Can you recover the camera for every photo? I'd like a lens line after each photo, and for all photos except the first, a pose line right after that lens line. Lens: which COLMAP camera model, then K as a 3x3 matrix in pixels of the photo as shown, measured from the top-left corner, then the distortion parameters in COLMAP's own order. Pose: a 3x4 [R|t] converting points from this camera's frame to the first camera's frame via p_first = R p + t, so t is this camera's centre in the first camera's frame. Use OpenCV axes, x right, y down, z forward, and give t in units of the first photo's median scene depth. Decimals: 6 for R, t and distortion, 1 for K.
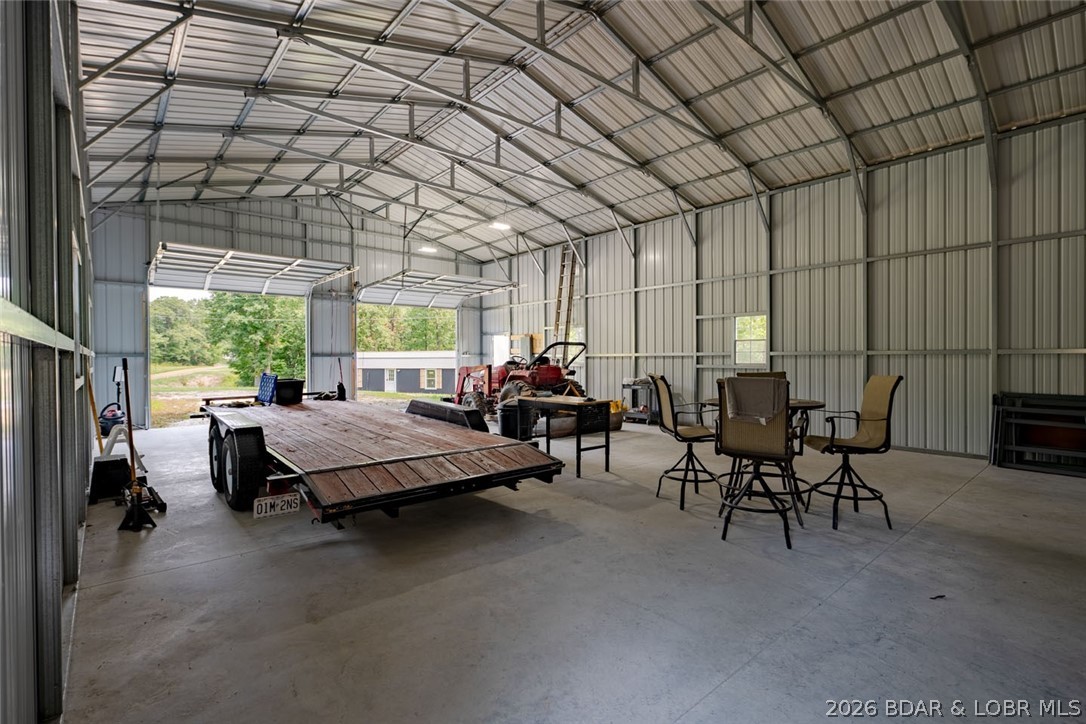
lens RADIAL K [[511.7, 0, 543.0], [0, 511.7, 362.0], [0, 0, 1]] dist [-0.000656, 0.001454]
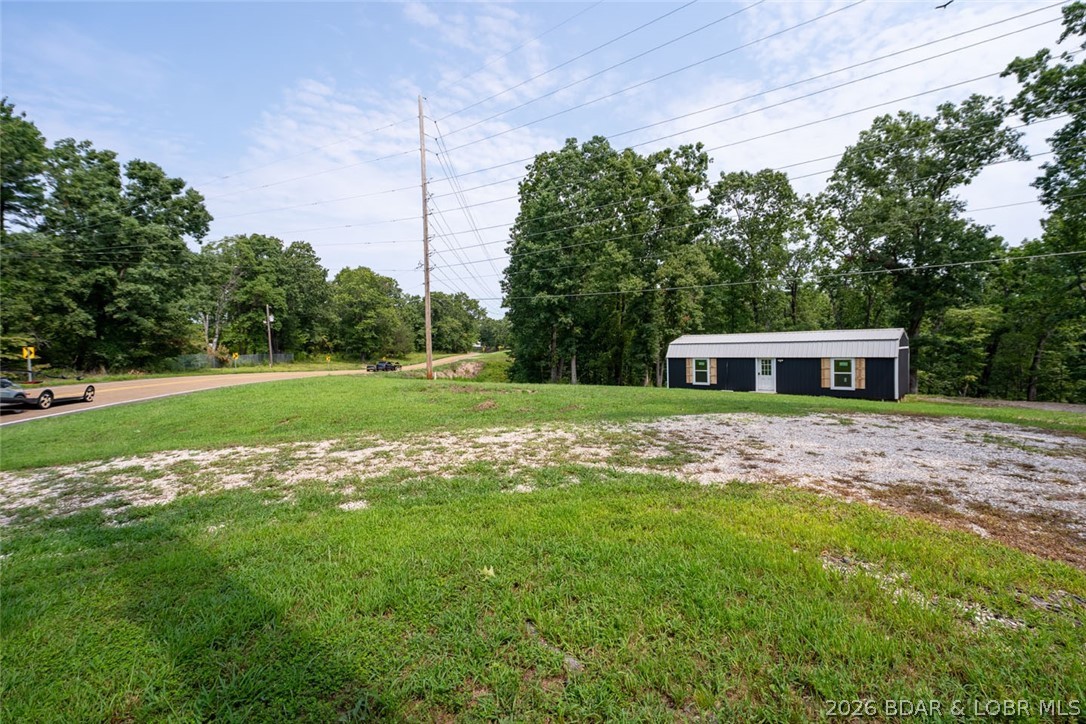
lens RADIAL K [[500.4, 0, 545.2], [0, 500.4, 362.1], [0, 0, 1]] dist [0.002229, 0.000975]
pose [[0.923513, -0.003091, -0.383555, -0.285862], [0.014903, 0.999502, 0.027829, -0.003903], [0.383278, -0.031416, 0.923099, 0.245557]]
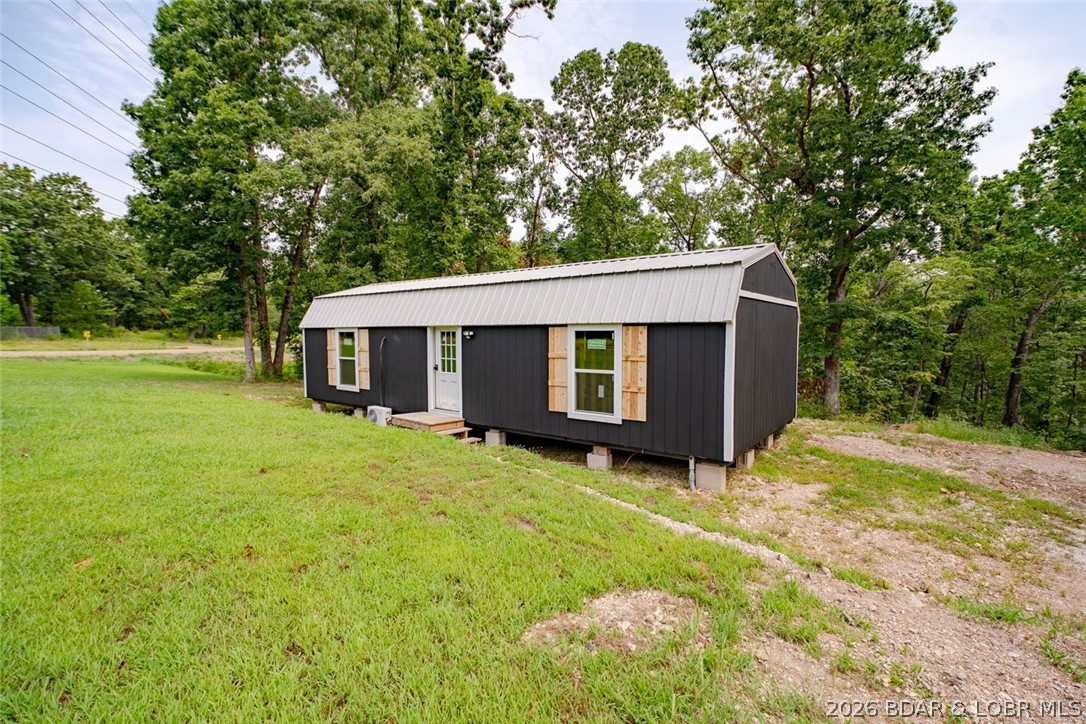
lens RADIAL K [[500.4, 0, 545.2], [0, 500.4, 362.1], [0, 0, 1]] dist [0.002229, 0.000975]
pose [[0.949598, 0.023136, -0.312616, -0.153328], [-0.004531, 0.998181, 0.060110, 0.014295], [0.313438, -0.055663, 0.947976, 0.703955]]
